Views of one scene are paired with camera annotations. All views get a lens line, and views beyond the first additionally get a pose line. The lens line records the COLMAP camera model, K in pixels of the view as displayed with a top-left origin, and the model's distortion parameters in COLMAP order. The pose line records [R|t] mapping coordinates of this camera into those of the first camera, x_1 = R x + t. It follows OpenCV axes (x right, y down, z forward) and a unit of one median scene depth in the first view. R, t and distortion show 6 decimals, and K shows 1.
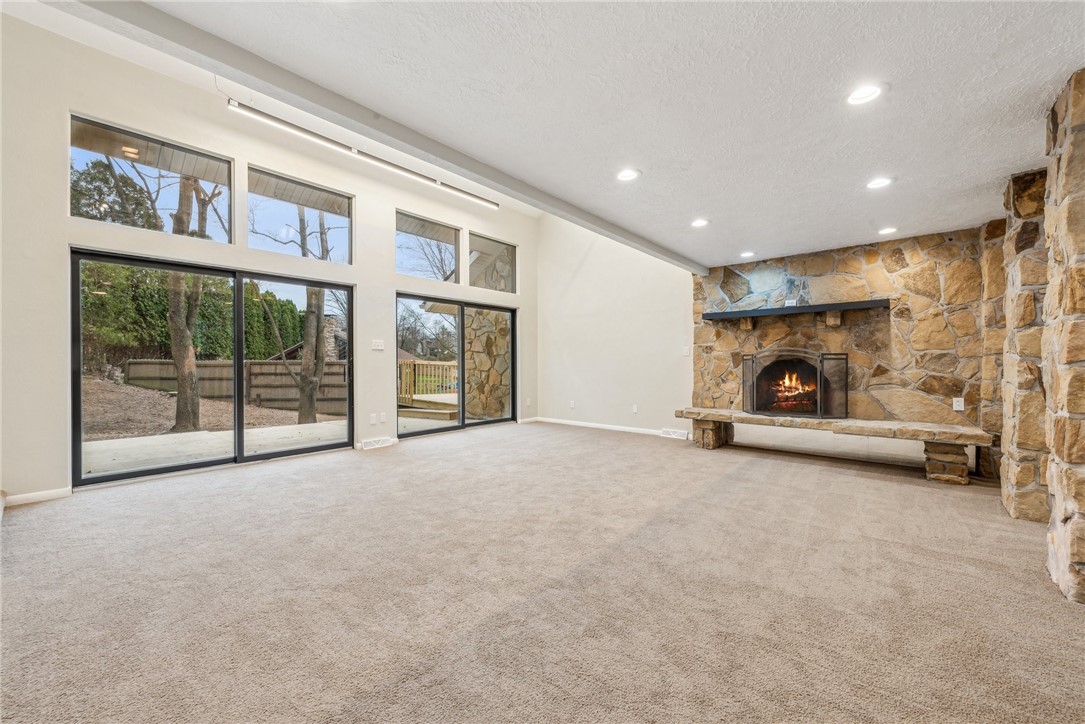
lens RADIAL K [[424.8, 0, 540.0], [0, 424.8, 365.6], [0, 0, 1]] dist [0.000489, 0.000064]
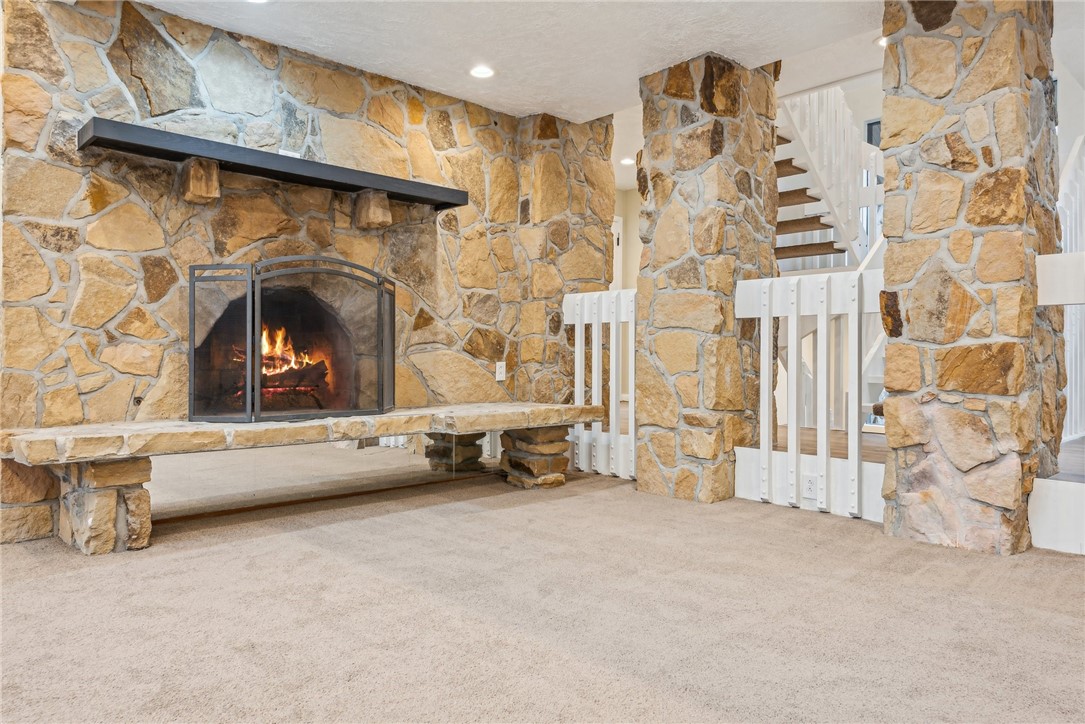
lens RADIAL K [[712.2, 0, 541.4], [0, 712.2, 357.8], [0, 0, 1]] dist [0.002324, -0.002297]
pose [[0.096681, 0.000107, 0.995315, -0.119654], [-0.001142, 0.999999, 0.000003, 0.062394], [-0.995315, -0.001136, 0.096681, 0.744743]]
